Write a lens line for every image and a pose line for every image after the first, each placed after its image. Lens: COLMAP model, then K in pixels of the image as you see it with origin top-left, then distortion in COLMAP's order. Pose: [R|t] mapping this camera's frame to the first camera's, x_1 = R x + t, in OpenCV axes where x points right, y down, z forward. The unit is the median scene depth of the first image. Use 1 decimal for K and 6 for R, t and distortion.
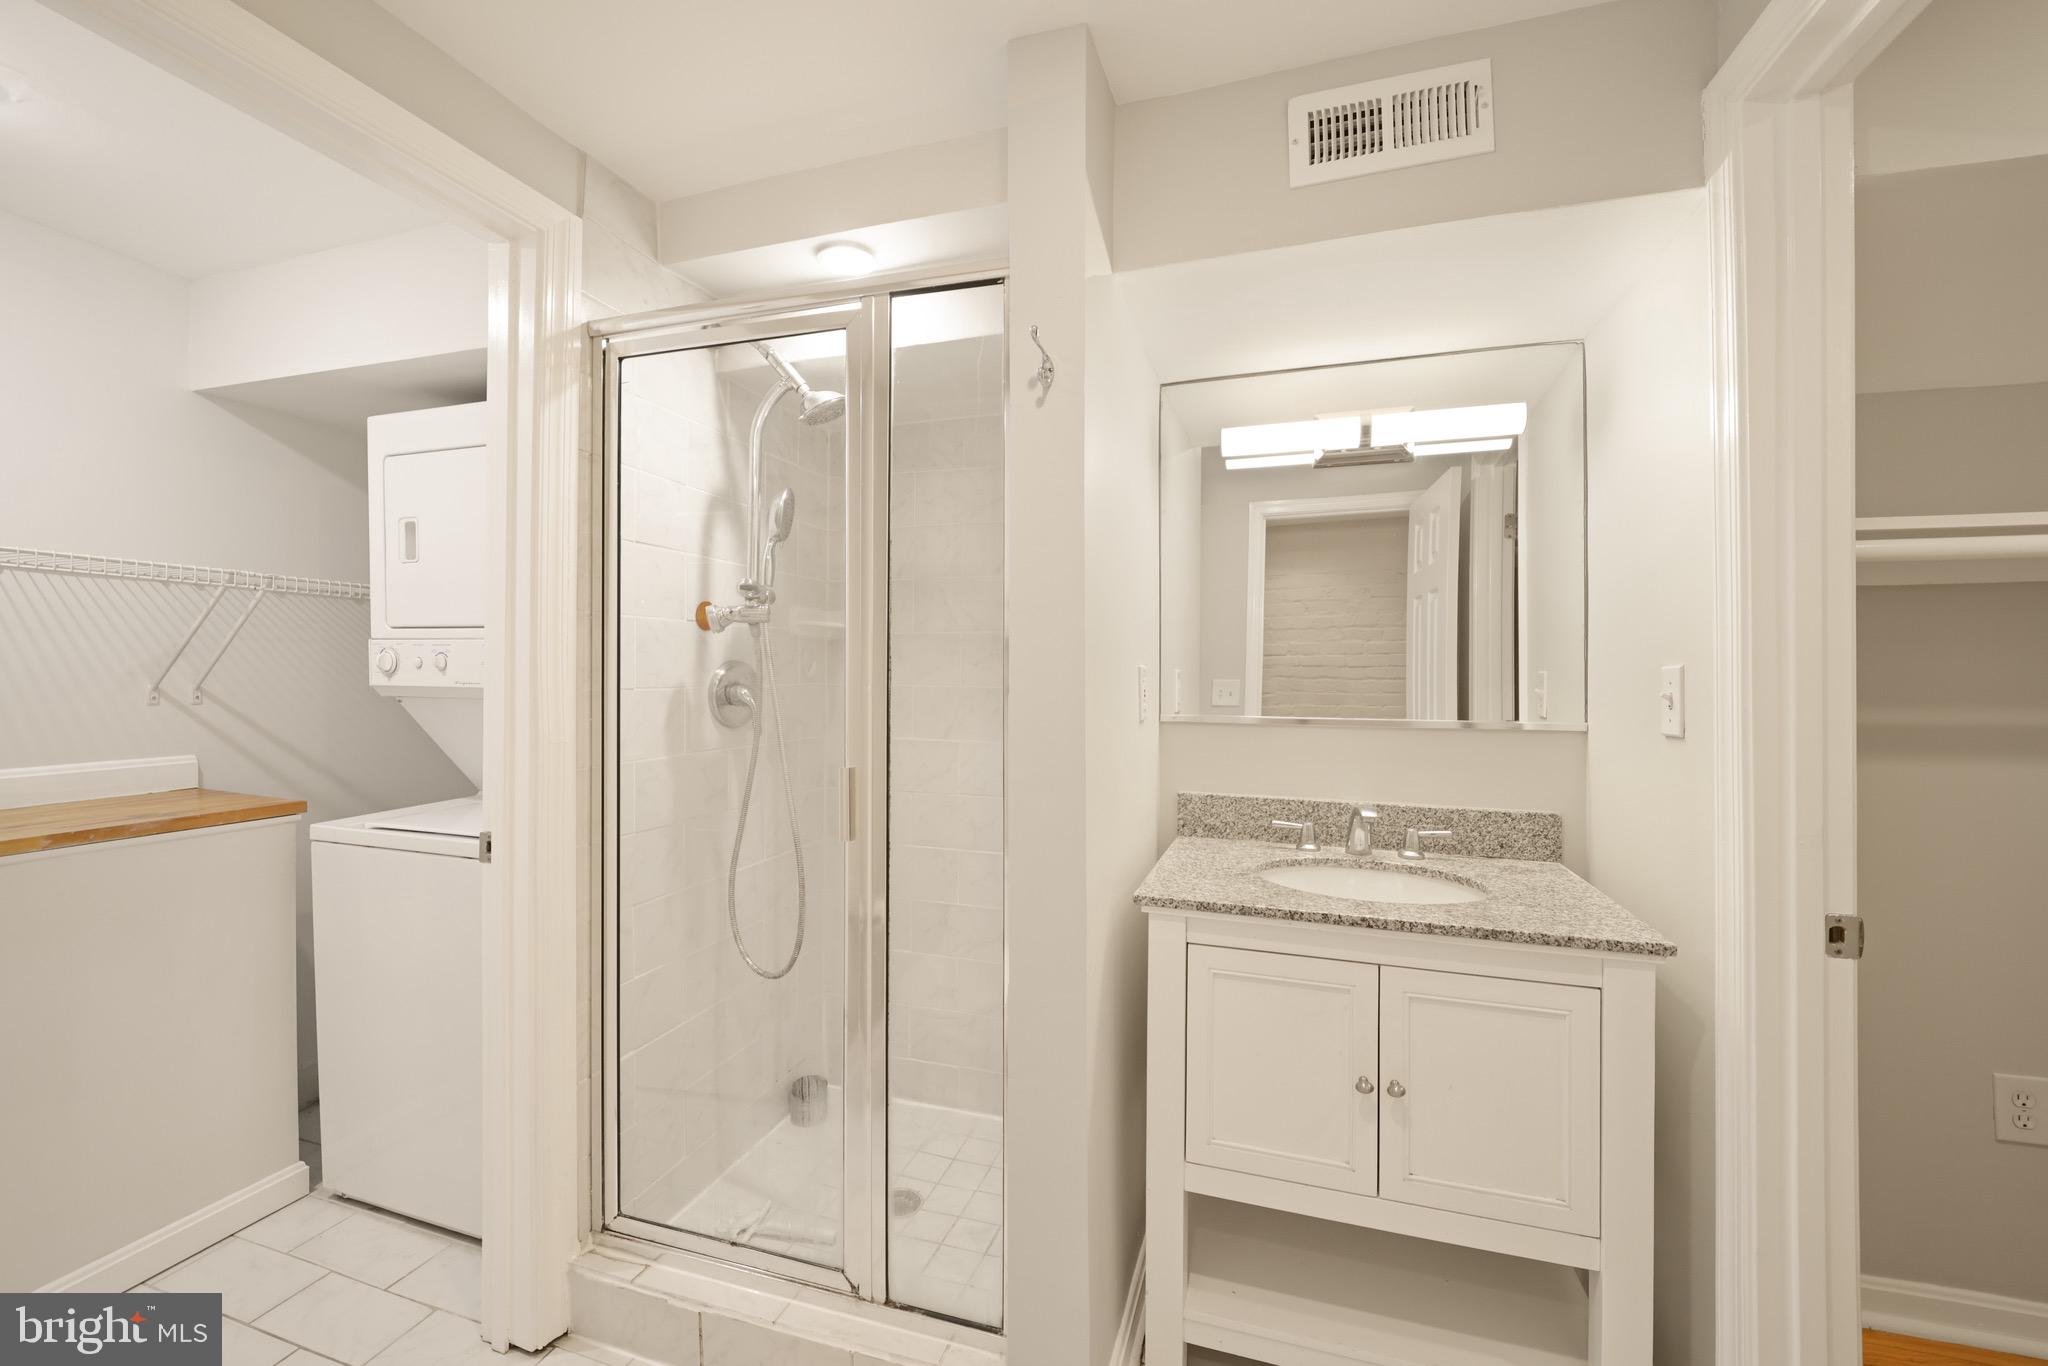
lens RADIAL K [[823.3, 0, 1023.1], [0, 823.3, 679.1], [0, 0, 1]] dist [-0.008155, -0.004183]
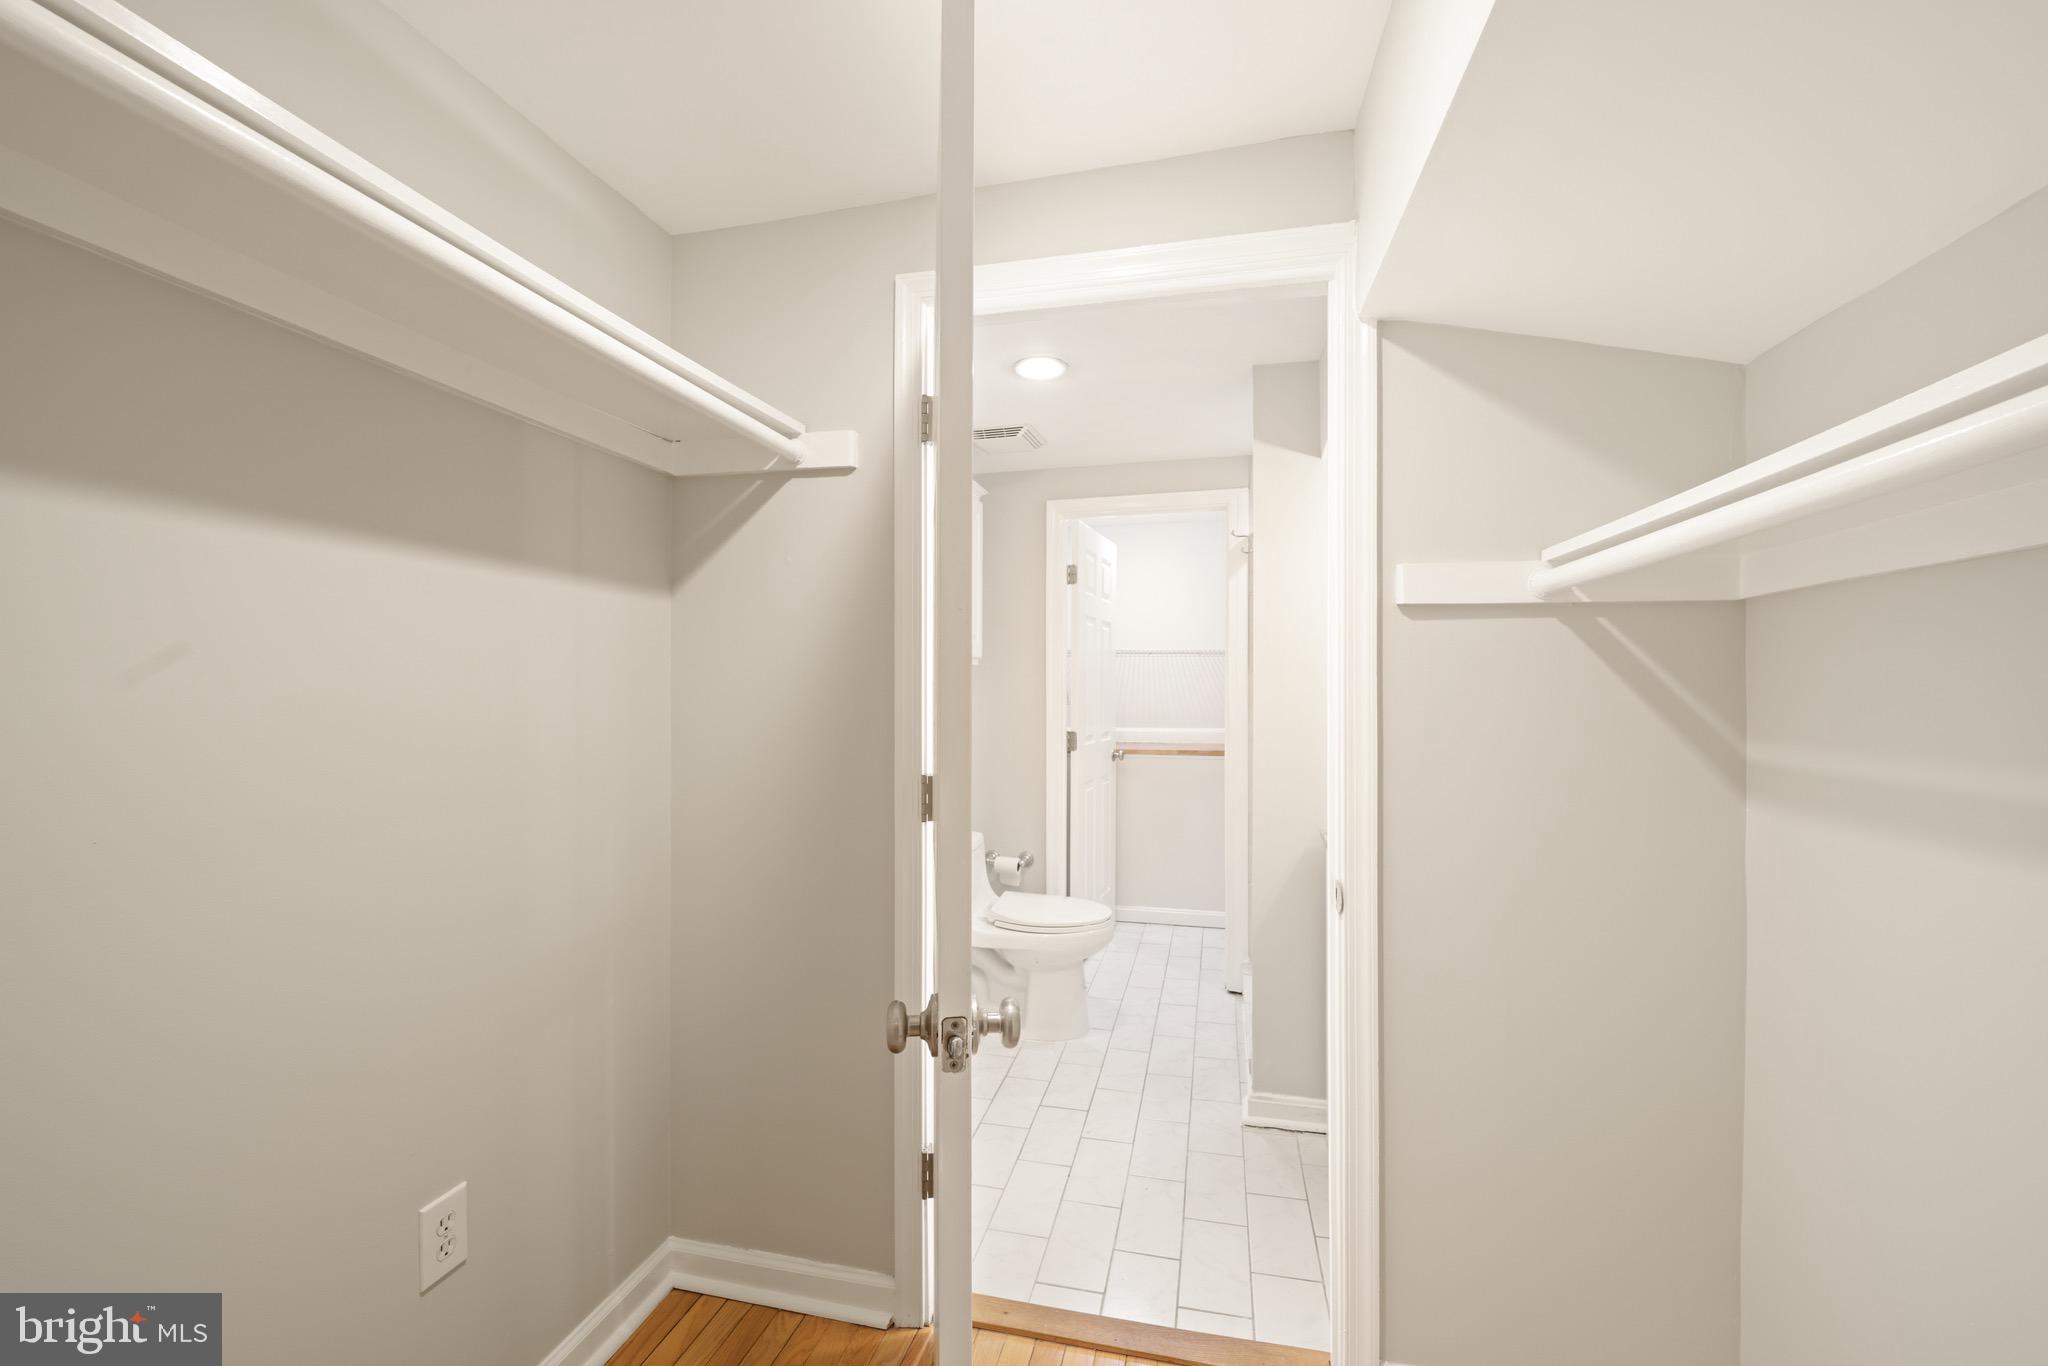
lens RADIAL K [[823.3, 0, 1024.7], [0, 823.3, 682.7], [0, 0, 1]] dist [-0.008155, -0.004183]
pose [[0.077095, -0.006003, -0.997006, 1.340406], [-0.006186, 0.999960, -0.006499, -0.017716], [0.997005, 0.006668, 0.077055, 0.199025]]
